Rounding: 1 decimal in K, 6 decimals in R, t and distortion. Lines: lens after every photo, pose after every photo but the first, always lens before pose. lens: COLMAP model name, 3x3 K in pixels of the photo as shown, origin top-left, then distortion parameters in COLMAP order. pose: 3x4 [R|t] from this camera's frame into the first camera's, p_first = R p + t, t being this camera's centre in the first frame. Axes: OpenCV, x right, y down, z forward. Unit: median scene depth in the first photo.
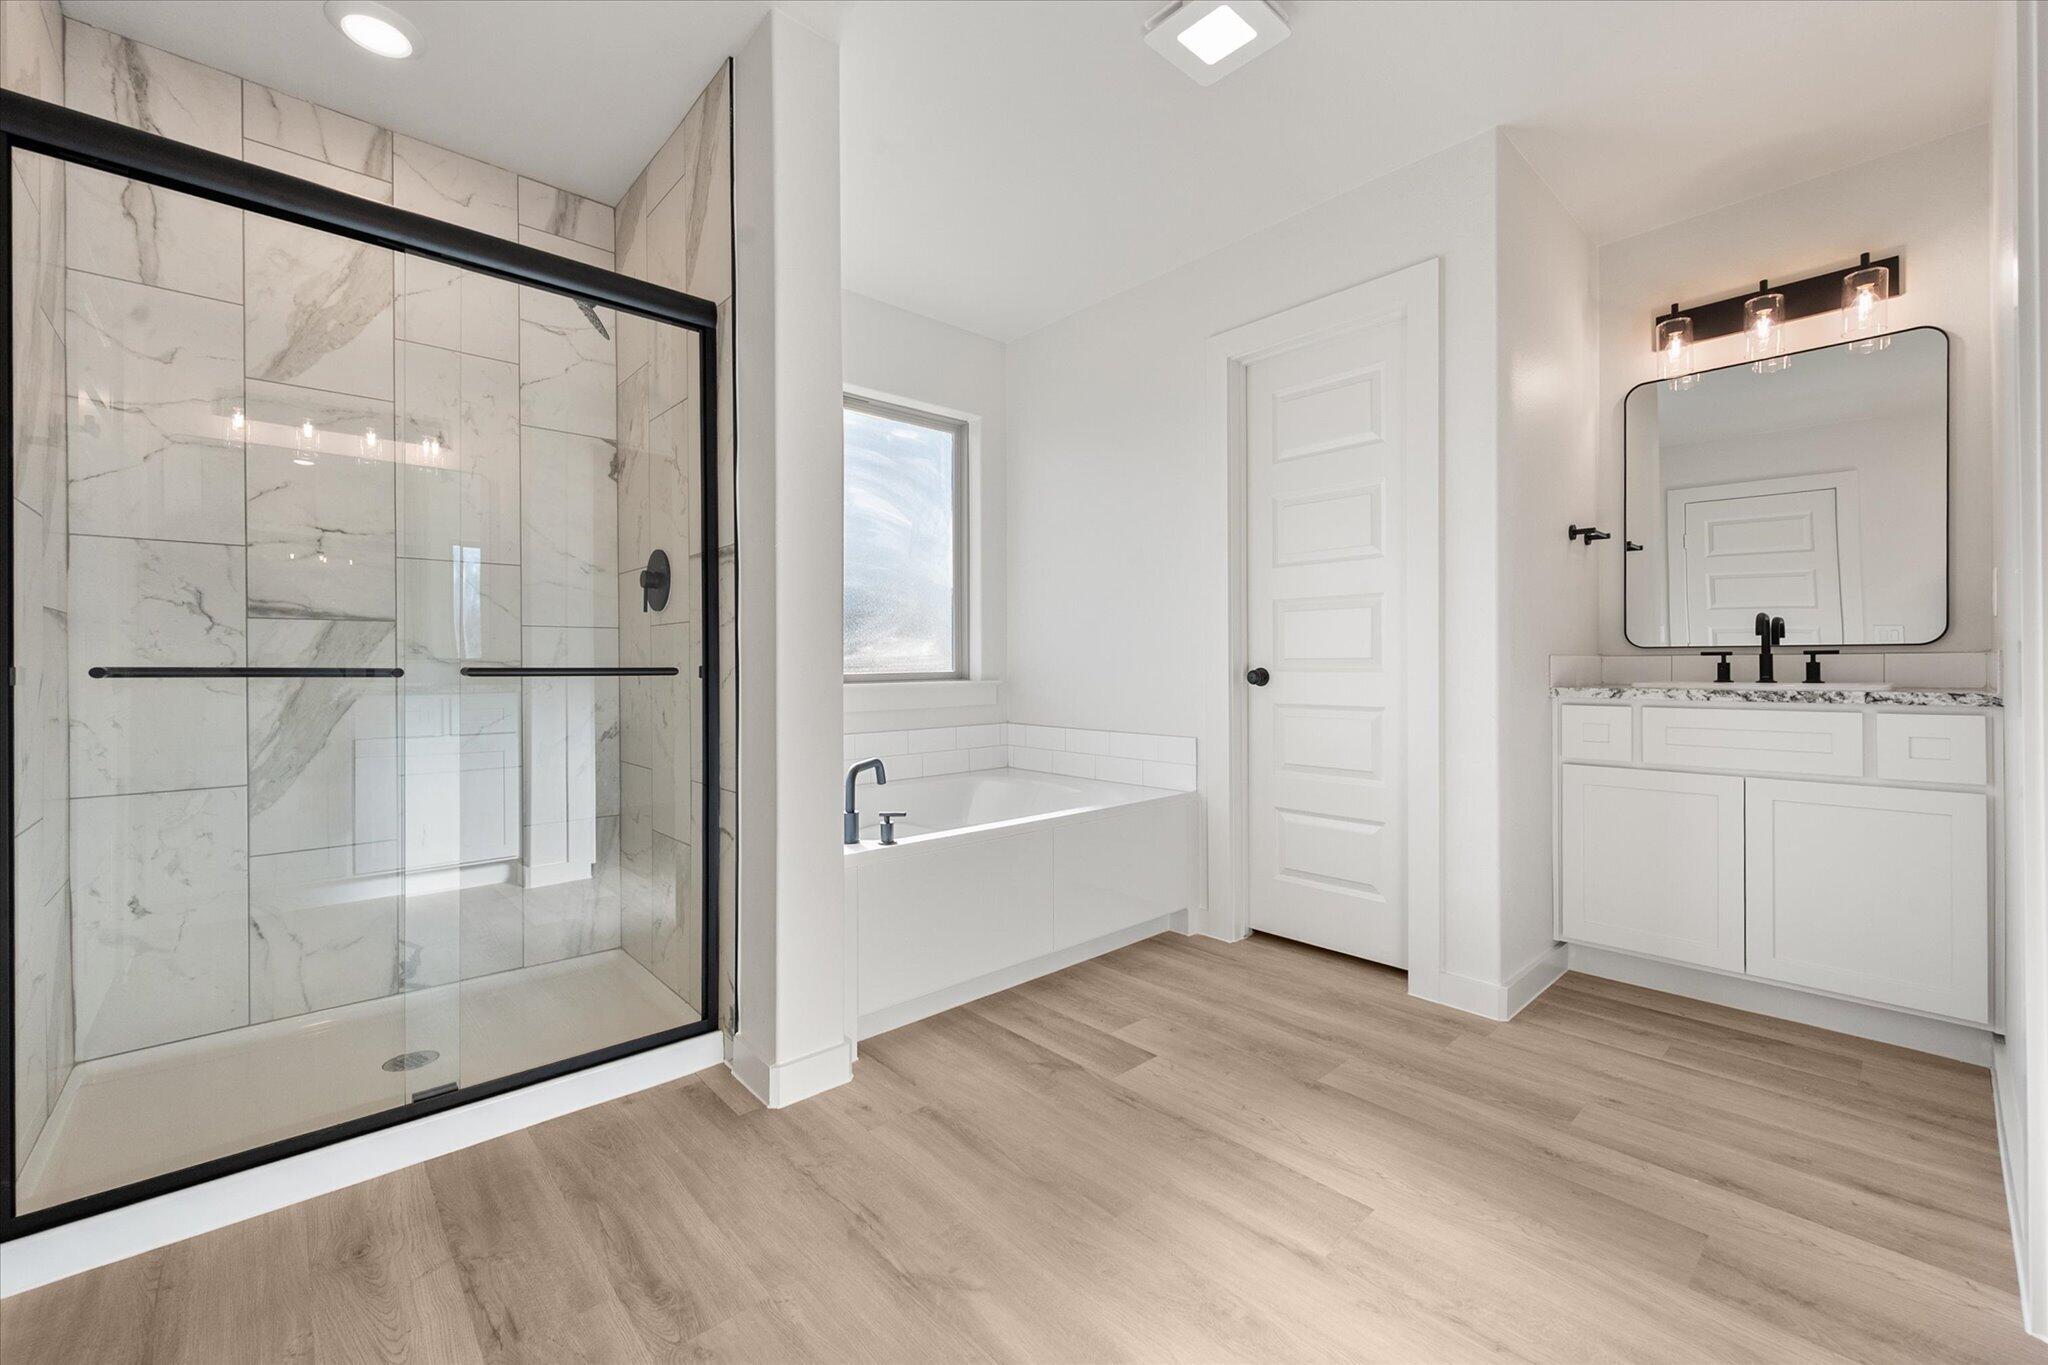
lens RADIAL K [[826.1, 0, 1015.9], [0, 826.1, 665.0], [0, 0, 1]] dist [0.001255, 0.000189]
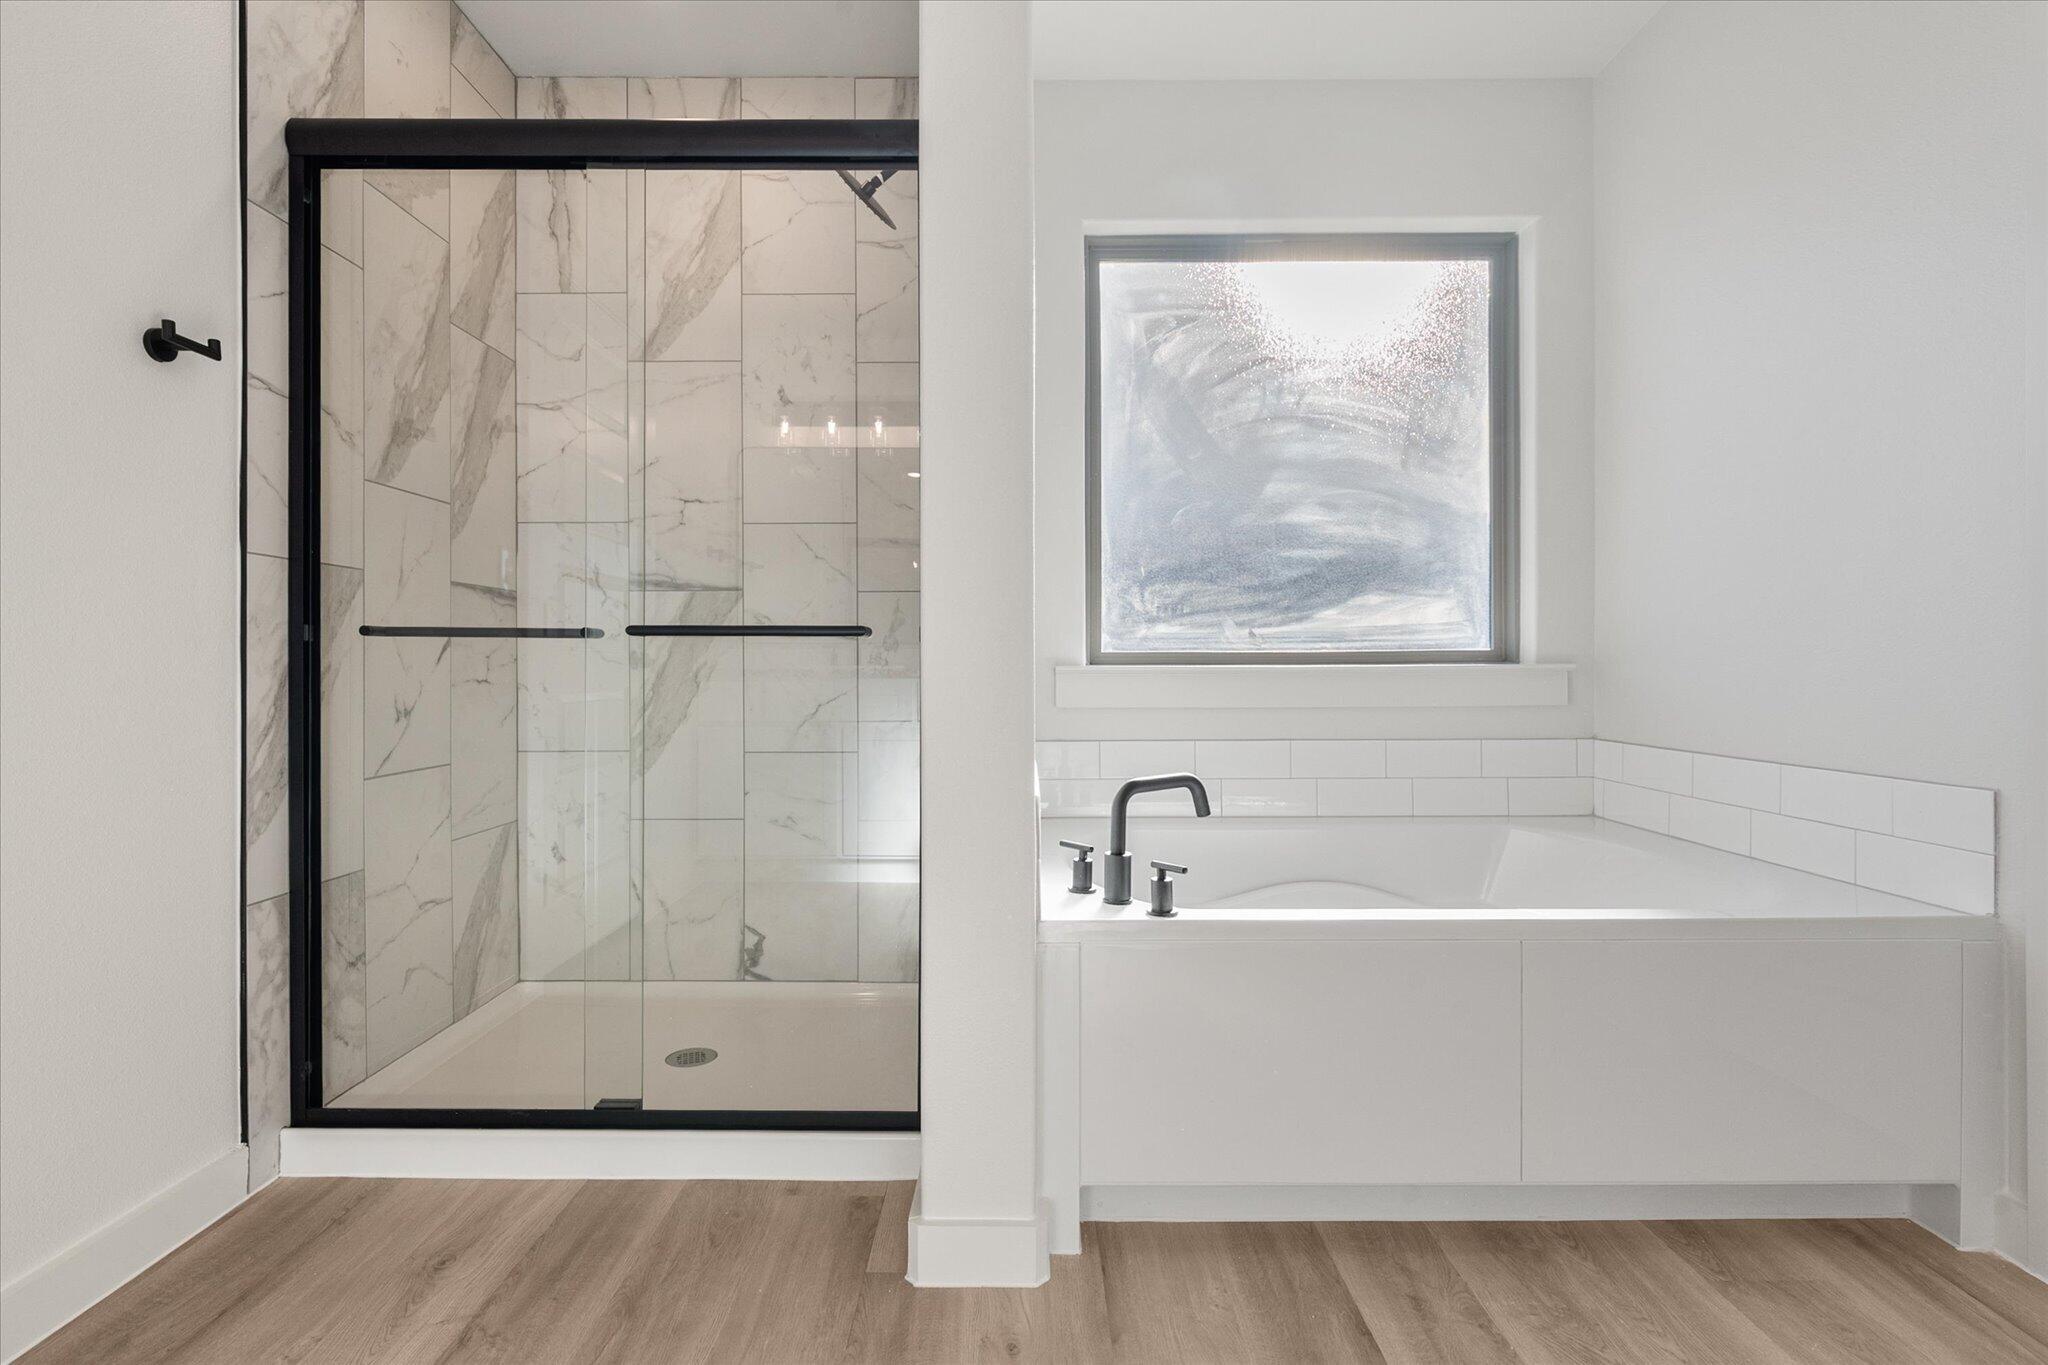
lens RADIAL K [[961.7, 0, 1023.2], [0, 961.7, 664.9], [0, 0, 1]] dist [-0.000310, -0.000366]
pose [[0.742714, 0.002841, -0.669602, 0.241972], [-0.002109, 0.999996, 0.001904, 0.031493], [0.669605, -0.000002, 0.742717, 0.404619]]
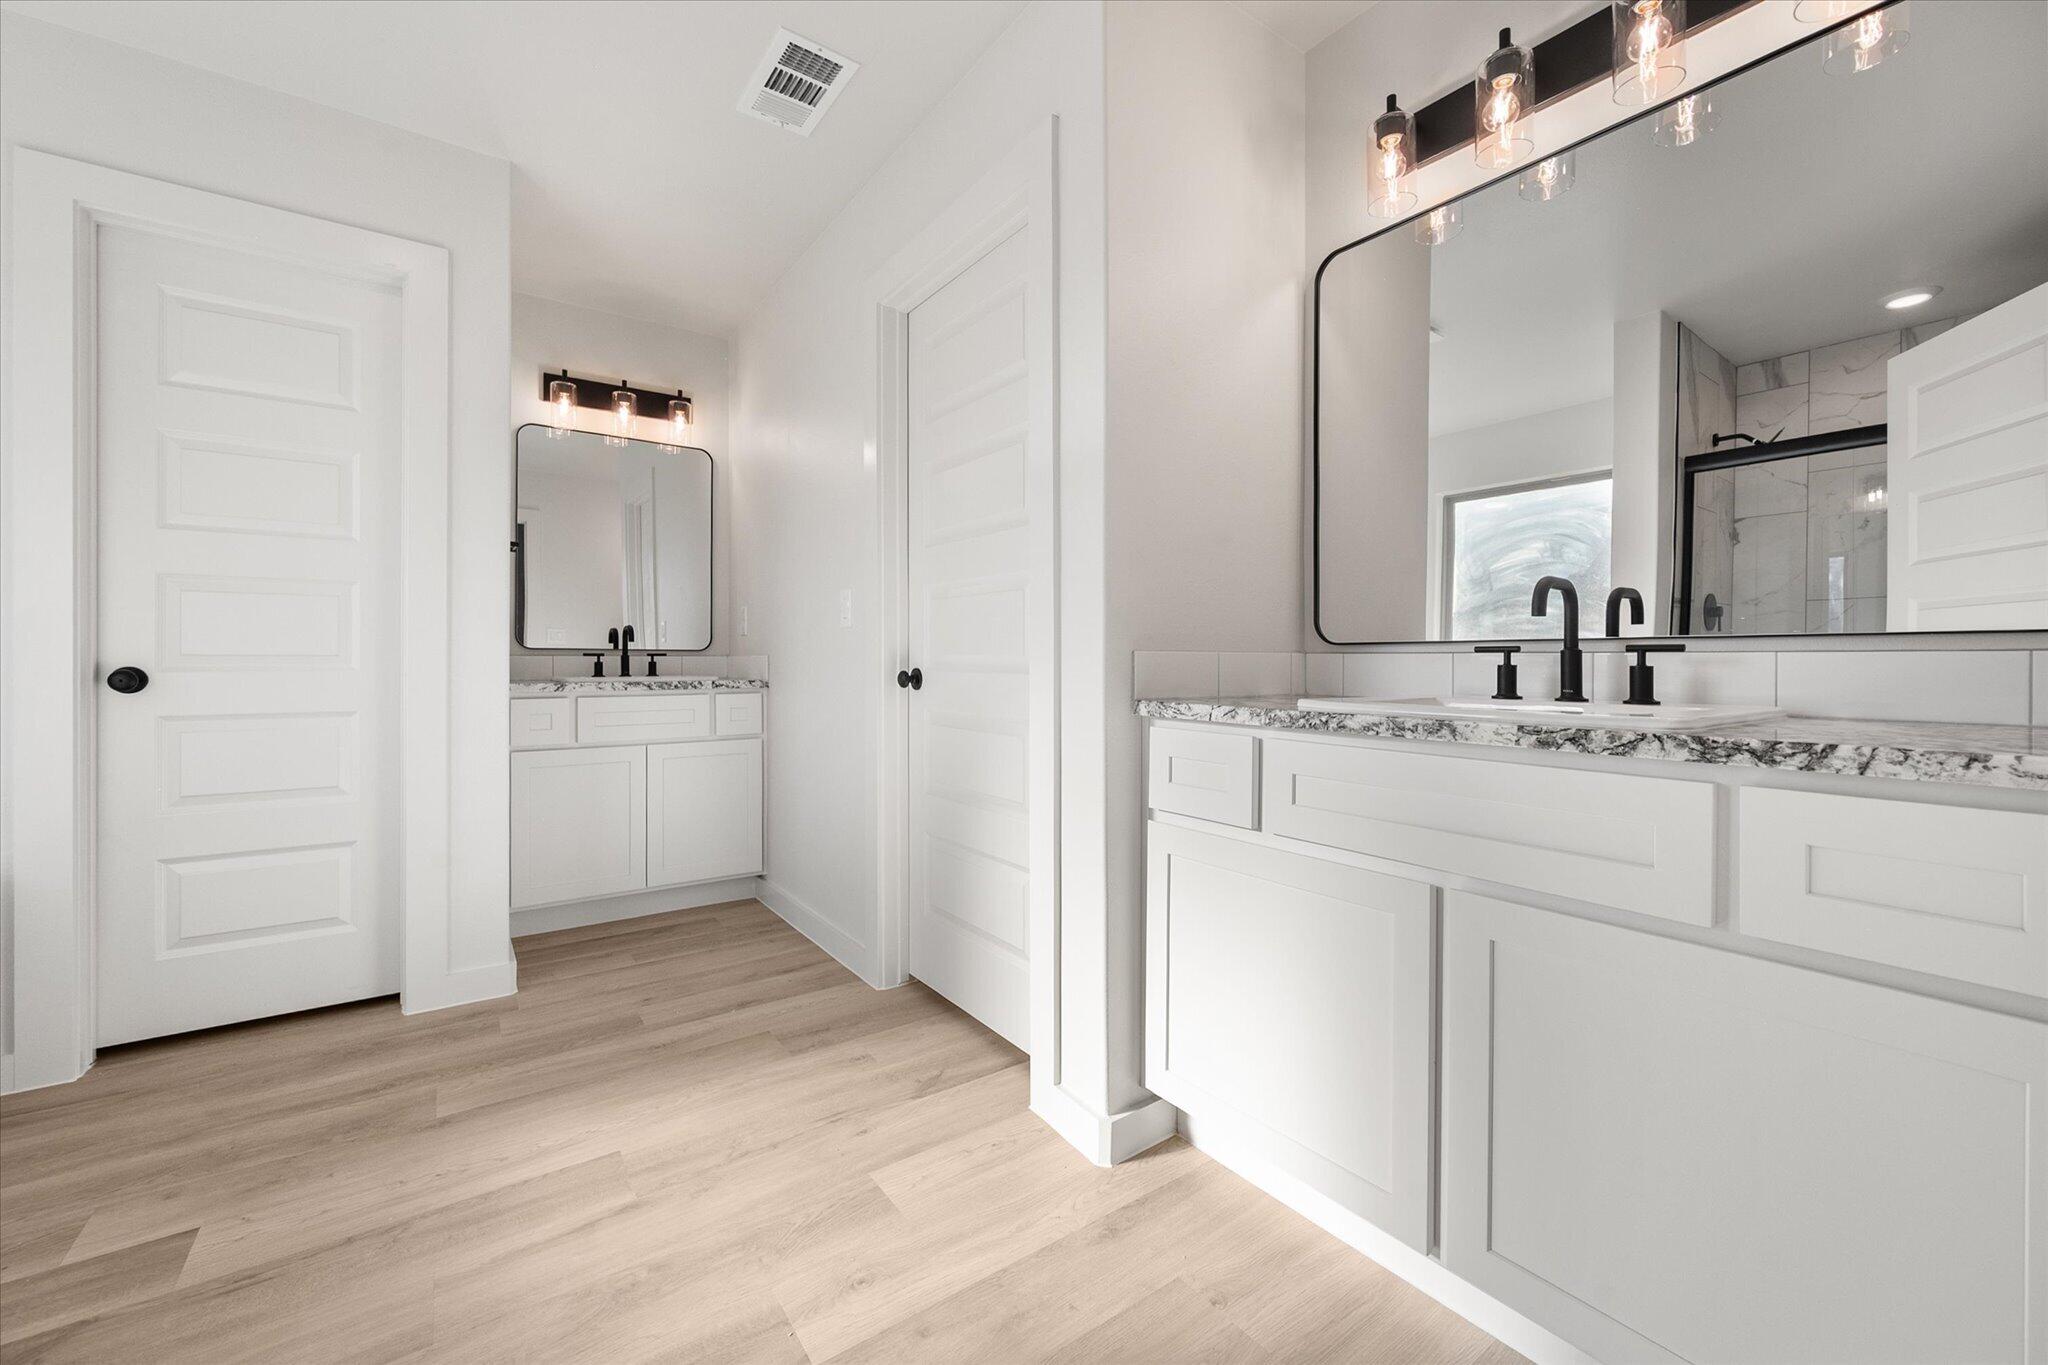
lens RADIAL K [[826.1, 0, 1015.9], [0, 826.1, 665.0], [0, 0, 1]] dist [0.001255, 0.000189]
pose [[0.122246, -0.001675, 0.992498, -0.404800], [-0.000527, 0.999998, 0.001752, -0.000317], [-0.992500, -0.000737, 0.122245, 0.220083]]
